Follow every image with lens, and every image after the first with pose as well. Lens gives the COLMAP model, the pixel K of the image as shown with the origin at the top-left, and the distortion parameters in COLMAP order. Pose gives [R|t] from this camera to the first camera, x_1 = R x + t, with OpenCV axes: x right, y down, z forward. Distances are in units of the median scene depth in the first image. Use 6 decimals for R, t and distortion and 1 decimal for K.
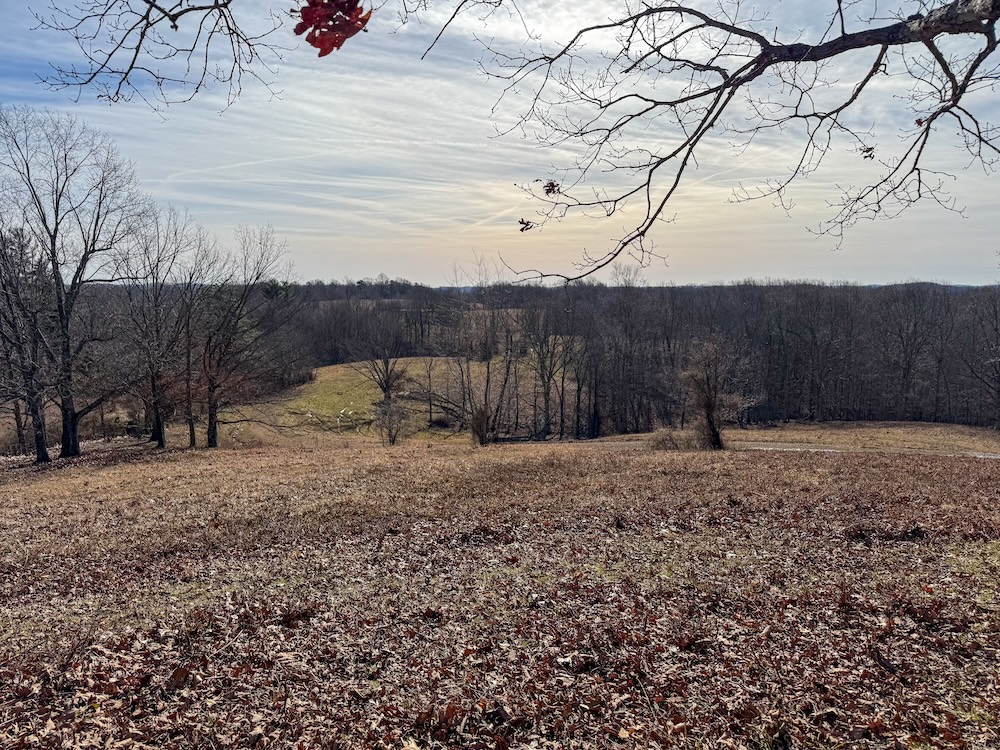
lens RADIAL K [[709.9, 0, 495.0], [0, 709.9, 369.2], [0, 0, 1]] dist [0.062562, -0.070349]
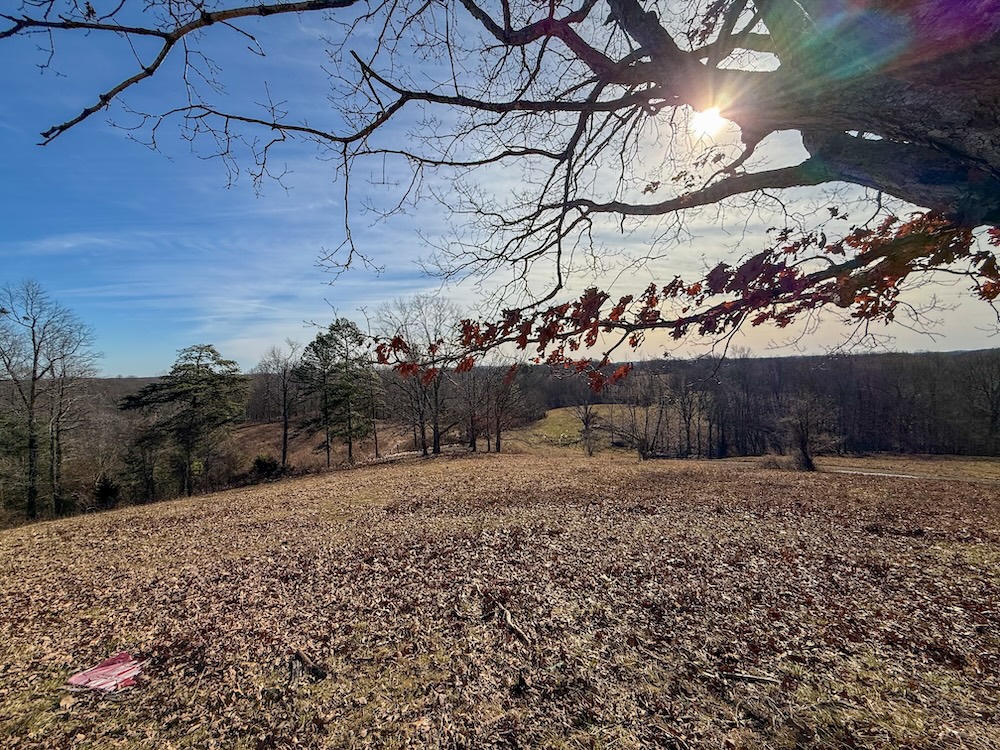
lens RADIAL K [[423.0, 0, 498.1], [0, 423.0, 369.6], [0, 0, 1]] dist [-0.003391, 0.000672]
pose [[0.937629, -0.014804, -0.347323, 0.014350], [-0.016292, 0.996124, -0.086437, -0.022726], [0.347256, 0.086704, 0.933753, -0.135833]]
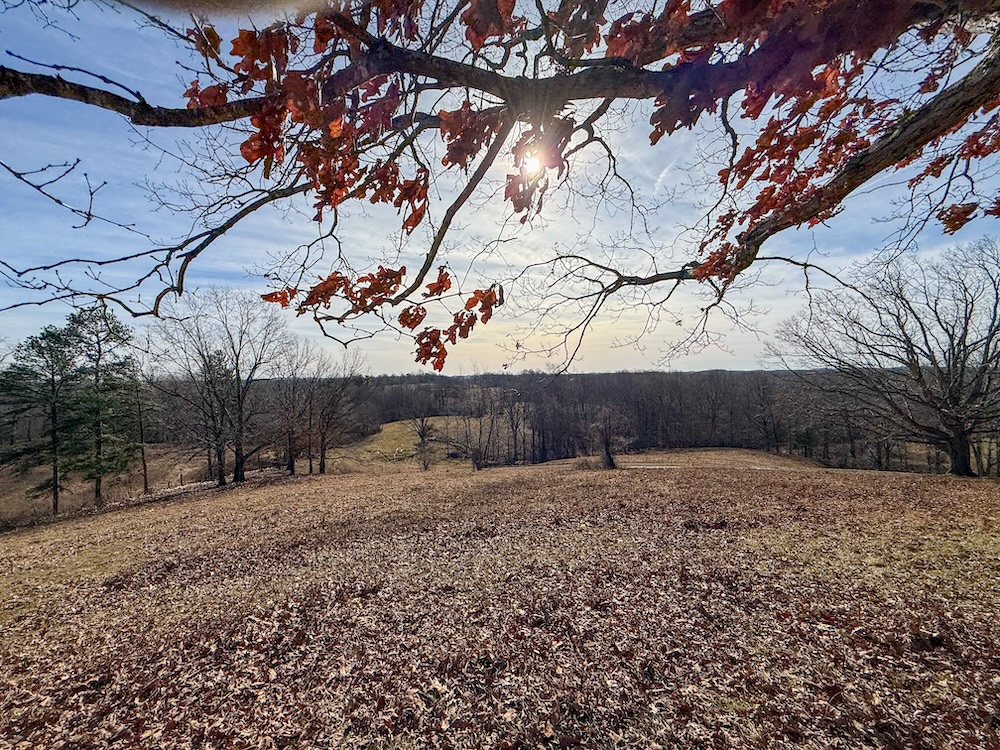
lens RADIAL K [[401.9, 0, 497.1], [0, 401.9, 367.2], [0, 0, 1]] dist [0.004229, -0.001050]
pose [[0.999479, -0.010448, 0.030526, 0.001389], [0.014358, 0.991299, -0.130846, -0.017557], [-0.028894, 0.131216, 0.990933, -0.010223]]
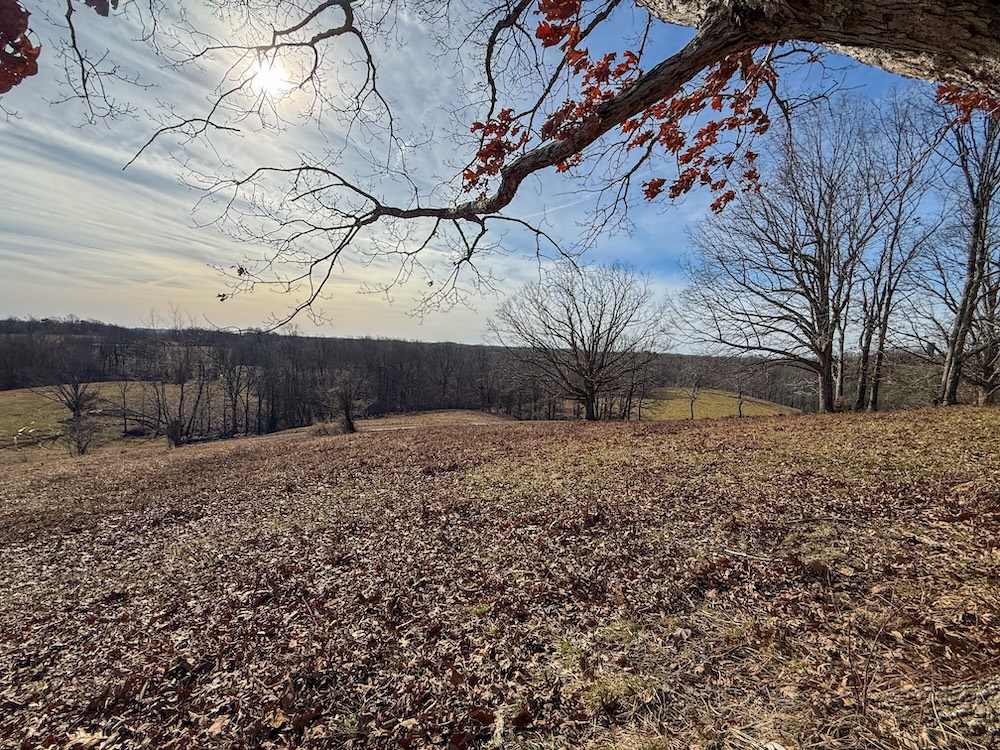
lens RADIAL K [[401.9, 0, 498.4], [0, 401.9, 369.1], [0, 0, 1]] dist [0.004229, -0.001050]
pose [[0.794151, 0.002319, 0.607716, 0.002912], [0.023015, 0.999161, -0.033888, -0.000233], [-0.607284, 0.040899, 0.793431, 0.017884]]
